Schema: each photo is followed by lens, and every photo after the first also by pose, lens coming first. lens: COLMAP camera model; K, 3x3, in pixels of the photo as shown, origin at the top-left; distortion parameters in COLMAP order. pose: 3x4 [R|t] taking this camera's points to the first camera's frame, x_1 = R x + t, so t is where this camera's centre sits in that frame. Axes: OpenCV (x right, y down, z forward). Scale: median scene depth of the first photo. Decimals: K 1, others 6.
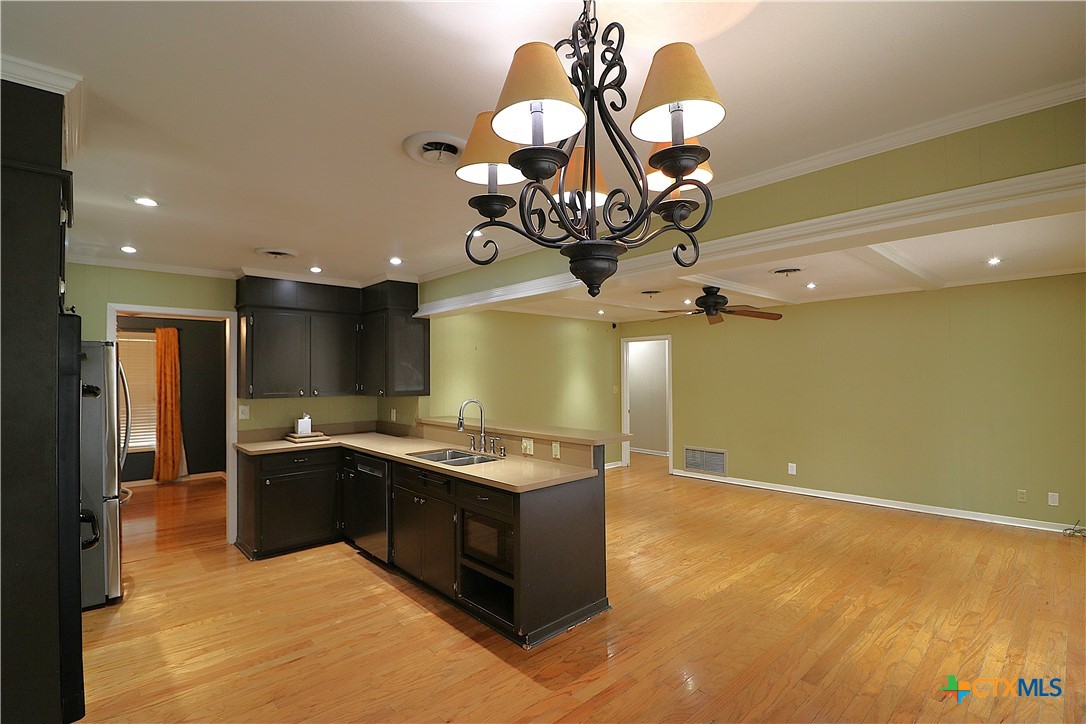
lens RADIAL K [[502.8, 0, 538.6], [0, 502.8, 367.4], [0, 0, 1]] dist [-0.009080, -0.000730]
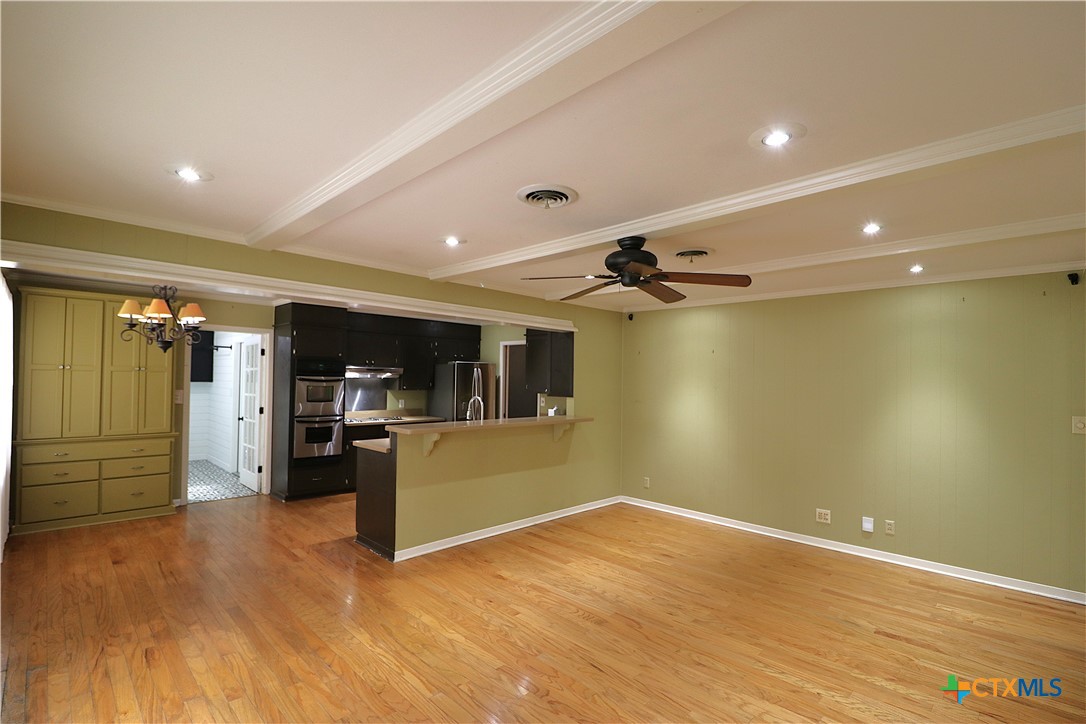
lens RADIAL K [[502.8, 0, 538.8], [0, 502.8, 366.0], [0, 0, 1]] dist [-0.009080, -0.000730]
pose [[0.037619, -0.020291, -0.999086, 1.467154], [-0.004975, 0.999778, -0.020492, 0.011675], [0.999280, 0.005741, 0.037510, 1.353707]]
